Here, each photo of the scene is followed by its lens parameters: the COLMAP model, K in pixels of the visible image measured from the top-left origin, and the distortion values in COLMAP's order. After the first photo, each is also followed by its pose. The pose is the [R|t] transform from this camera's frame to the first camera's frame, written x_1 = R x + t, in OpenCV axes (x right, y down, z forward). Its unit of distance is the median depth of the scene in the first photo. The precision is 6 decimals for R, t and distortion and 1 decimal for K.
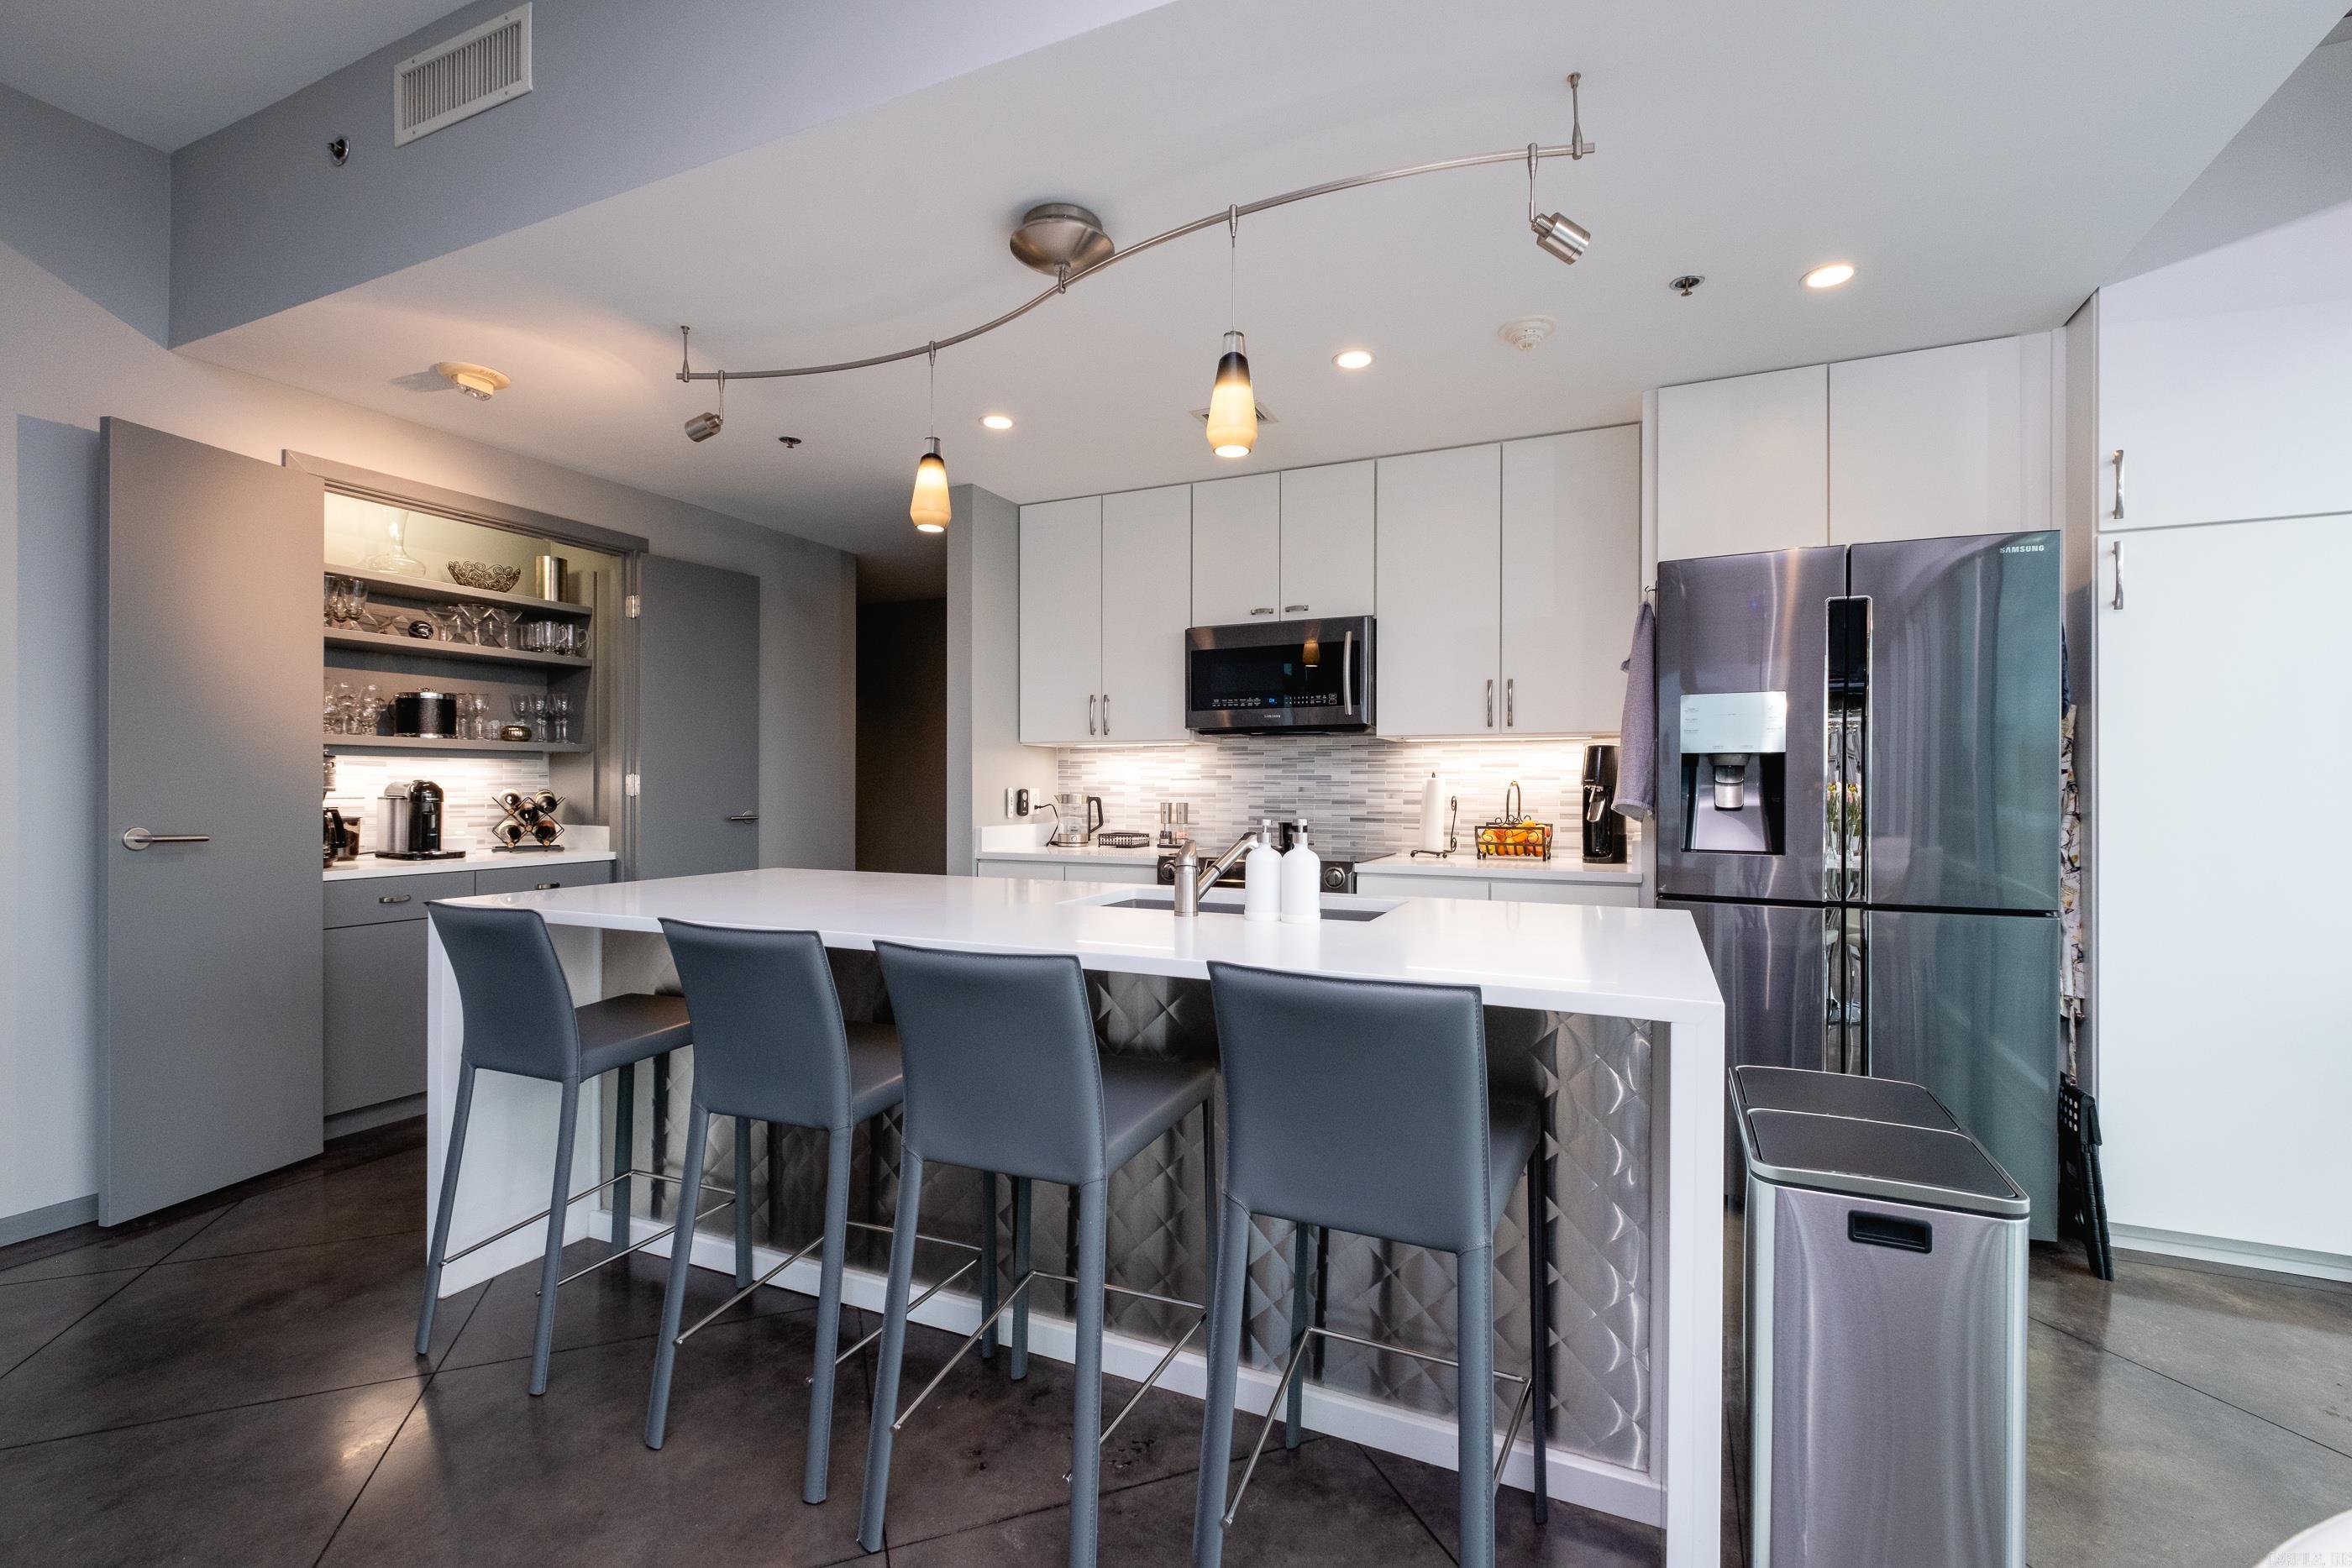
lens RADIAL K [[1030.7, 0, 1187.0], [0, 1030.7, 794.5], [0, 0, 1]] dist [0.005987, -0.005196]
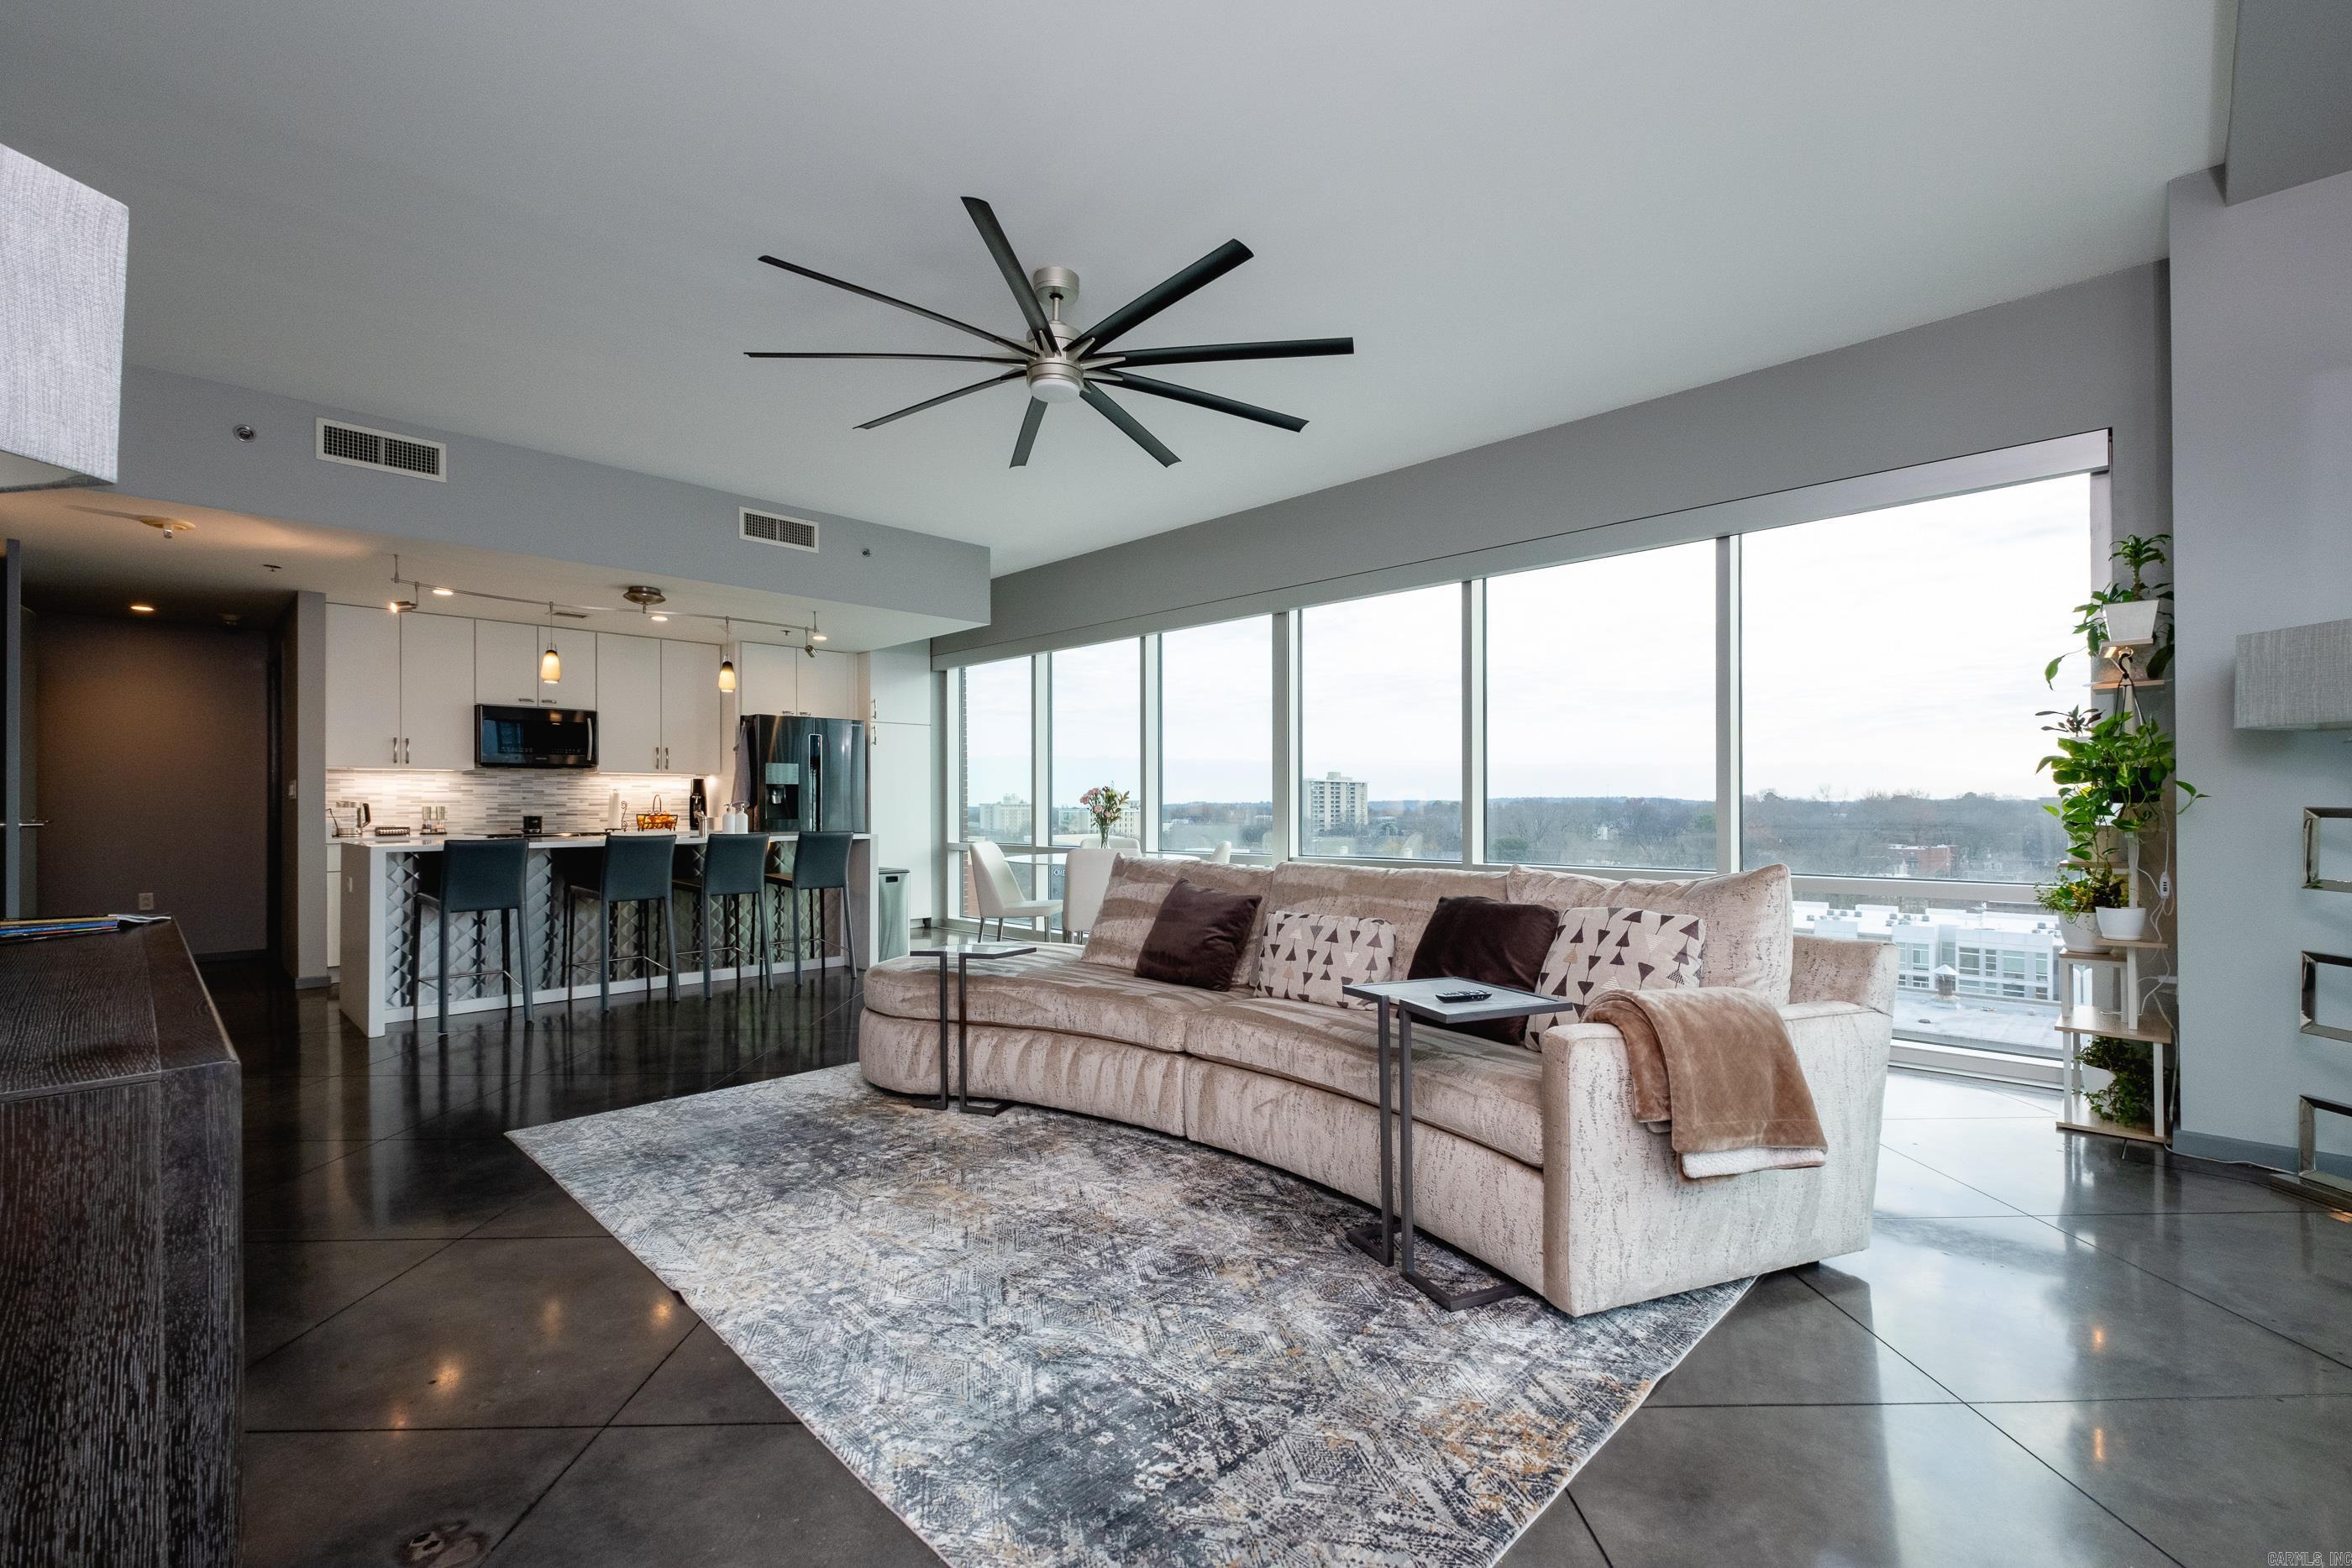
lens RADIAL K [[1030.7, 0, 1184.9], [0, 1030.7, 800.9], [0, 0, 1]] dist [0.005987, -0.005196]
pose [[0.337080, 0.001792, 0.941474, -1.229488], [0.010898, 0.999924, -0.005805, 0.023463], [-0.941413, 0.012217, 0.337034, -0.700360]]
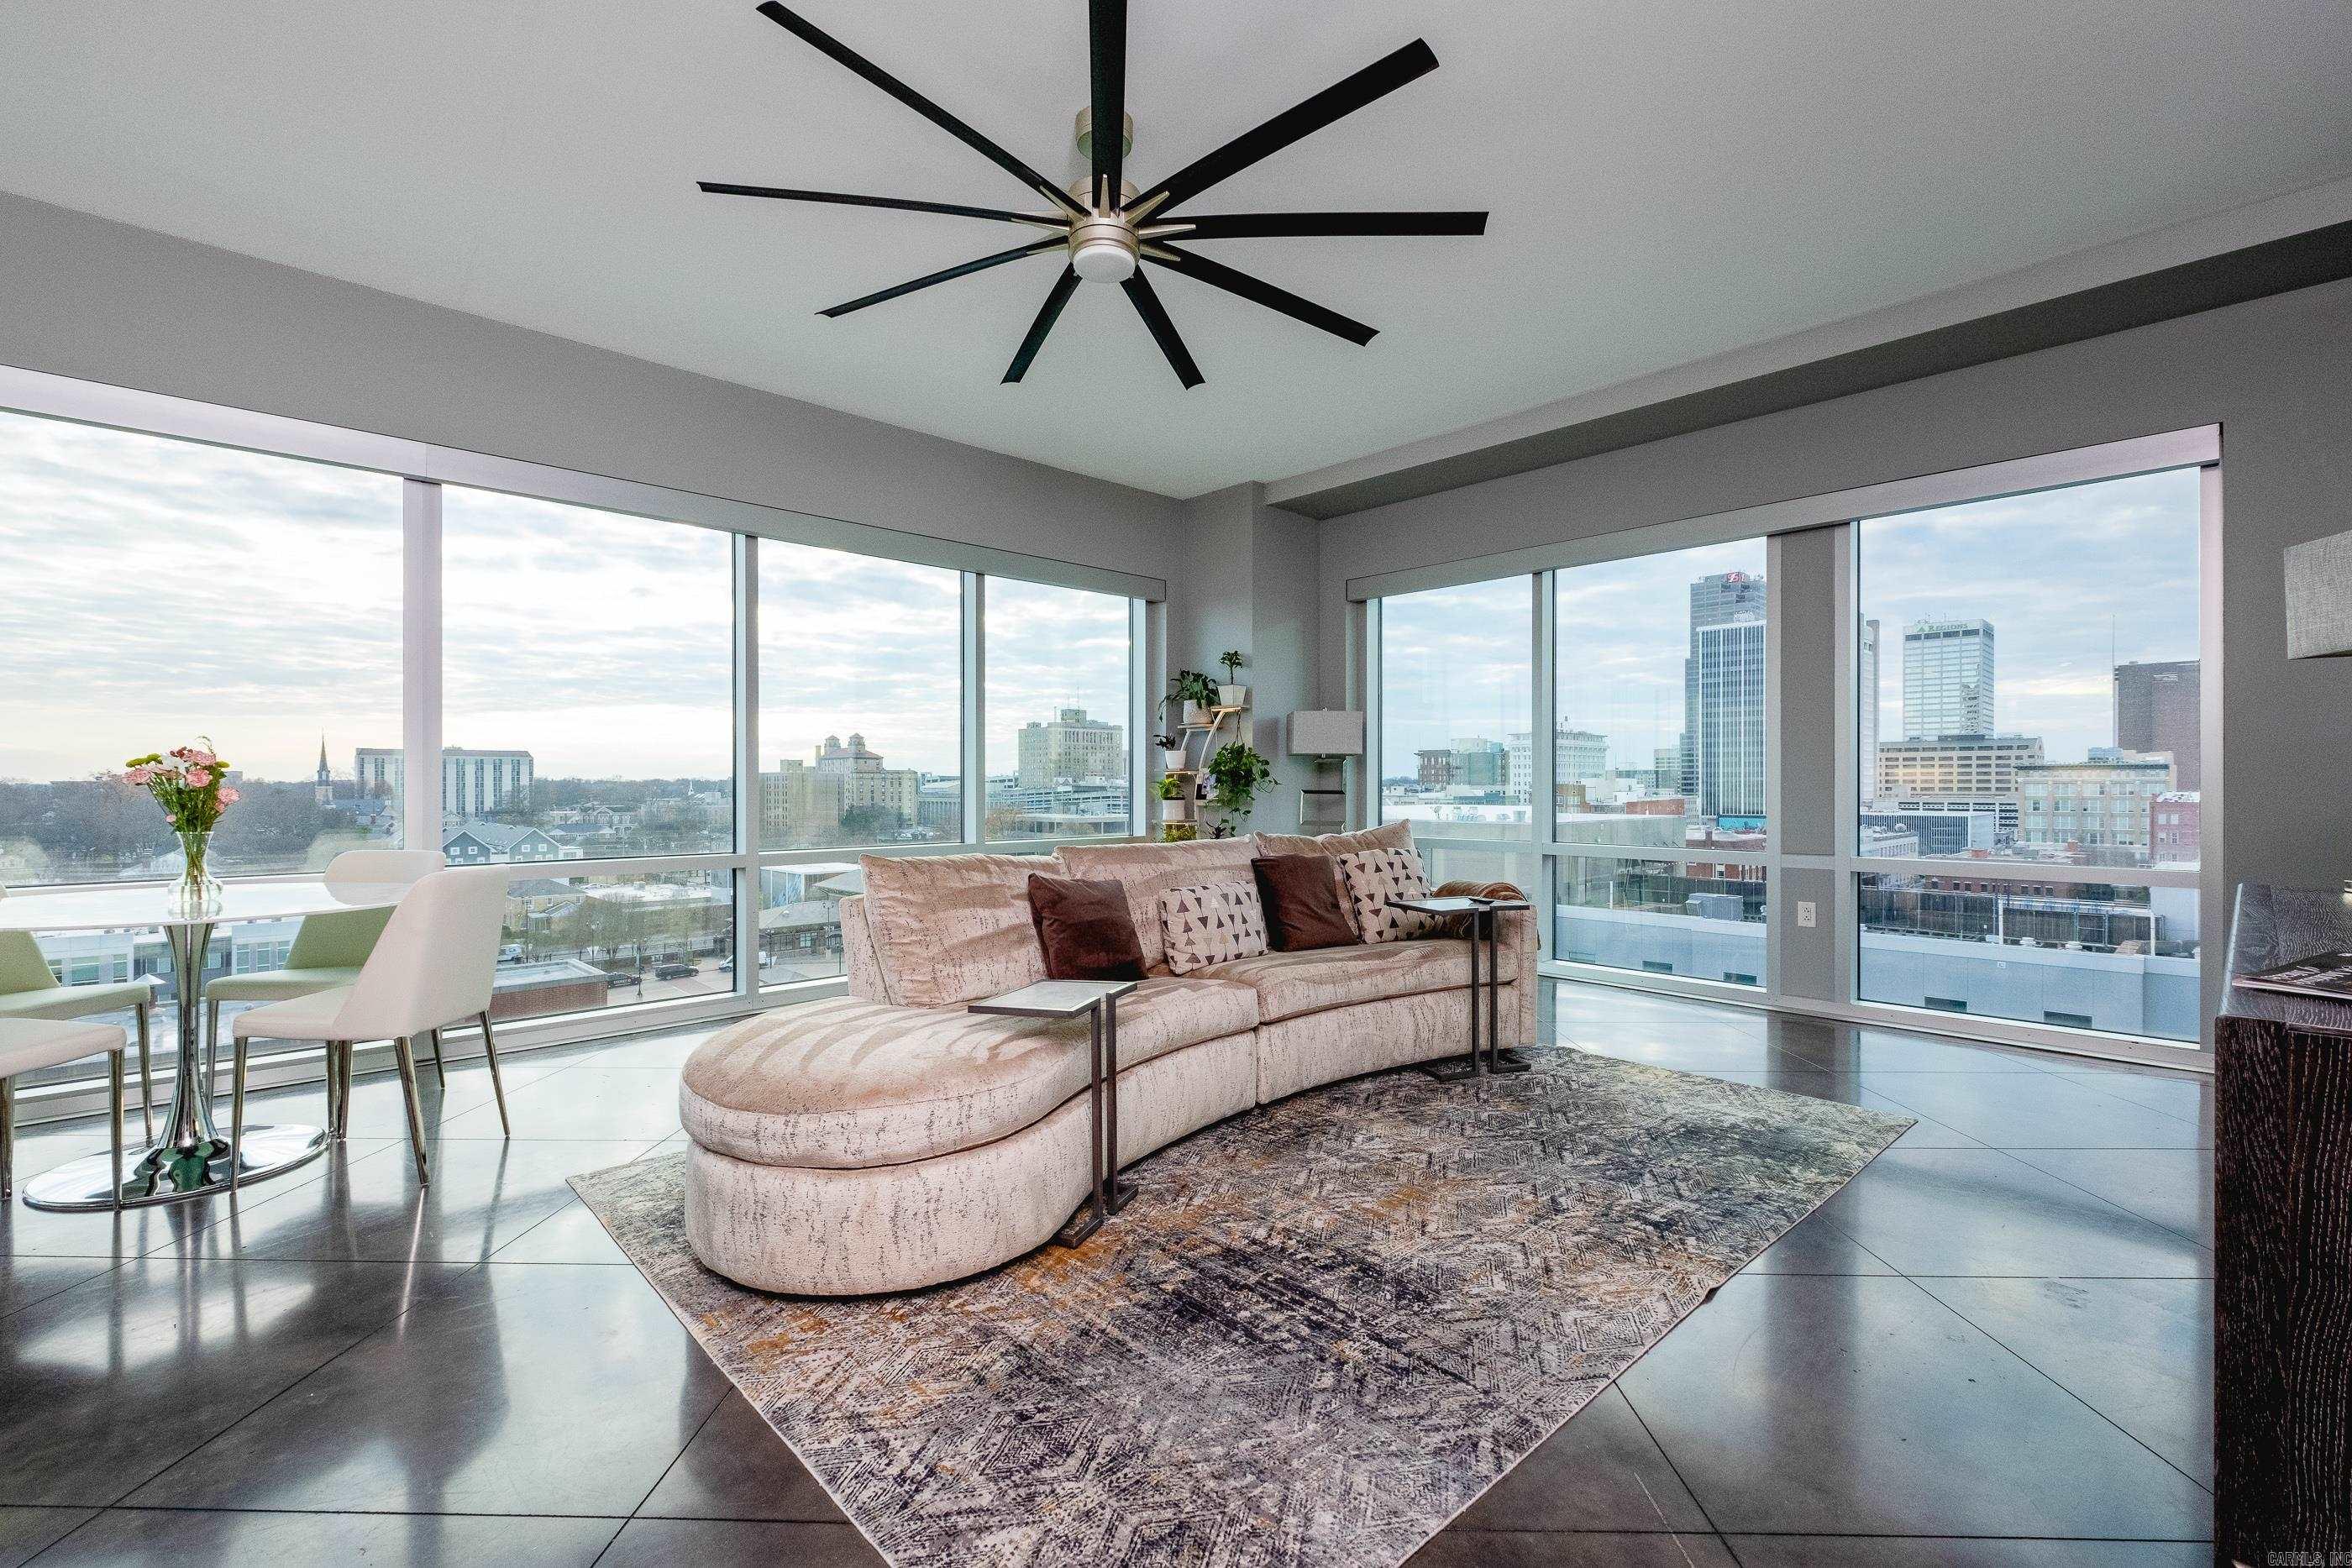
lens RADIAL K [[1030.7, 0, 1200.7], [0, 1030.7, 775.9], [0, 0, 1]] dist [0.005987, -0.005196]
pose [[-0.936335, 0.002172, 0.351102, -0.741181], [0.001329, 0.999996, -0.002641, 0.014876], [-0.351106, -0.002006, -0.936334, 0.339294]]
